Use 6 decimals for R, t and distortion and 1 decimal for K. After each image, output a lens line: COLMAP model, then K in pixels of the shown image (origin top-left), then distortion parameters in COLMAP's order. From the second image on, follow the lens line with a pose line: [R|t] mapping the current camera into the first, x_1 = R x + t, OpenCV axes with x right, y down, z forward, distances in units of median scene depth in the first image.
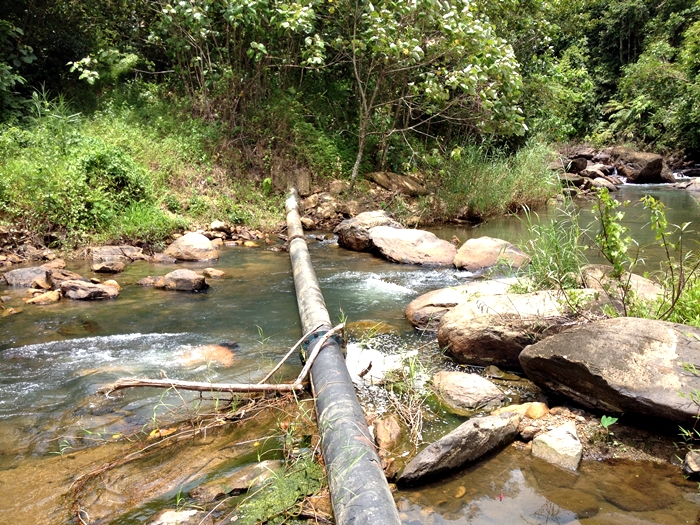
lens RADIAL K [[706.6, 0, 350.5], [0, 706.6, 267.6], [0, 0, 1]] dist [0.034346, 0.000000]
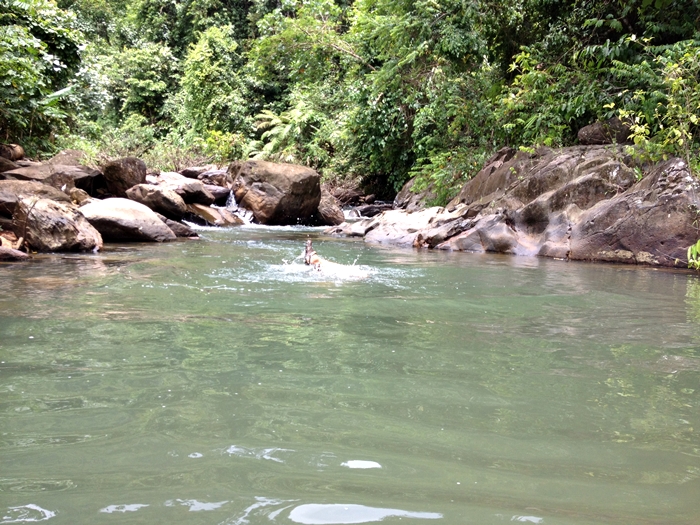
lens RADIAL K [[706.6, 0, 349.8], [0, 706.6, 262.2], [0, 0, 1]] dist [0.034346, 0.000000]
pose [[0.912813, 0.005560, 0.408340, 0.175757], [0.023083, 0.997606, -0.065184, -0.042098], [-0.407725, 0.068926, 0.910500, 0.375591]]
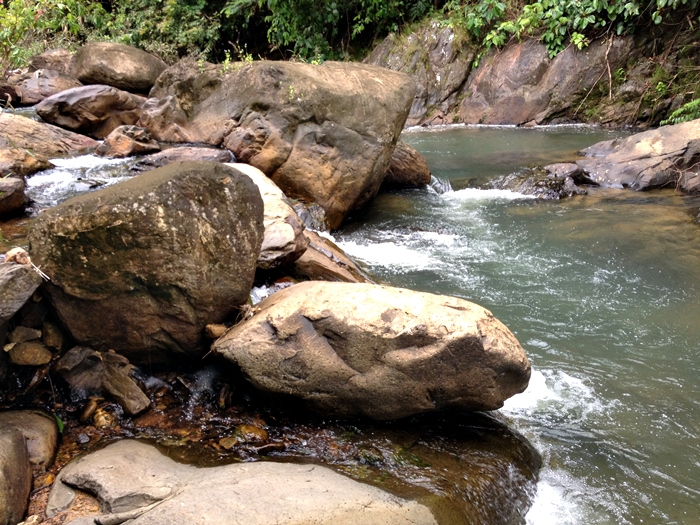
lens RADIAL K [[706.6, 0, 350.8], [0, 706.6, 262.3], [0, 0, 1]] dist [0.034346, 0.000000]
pose [[0.619632, -0.263614, 0.739300, 0.176298], [0.176607, 0.964585, 0.195924, -0.100767], [-0.764766, 0.009165, 0.644243, 0.601856]]
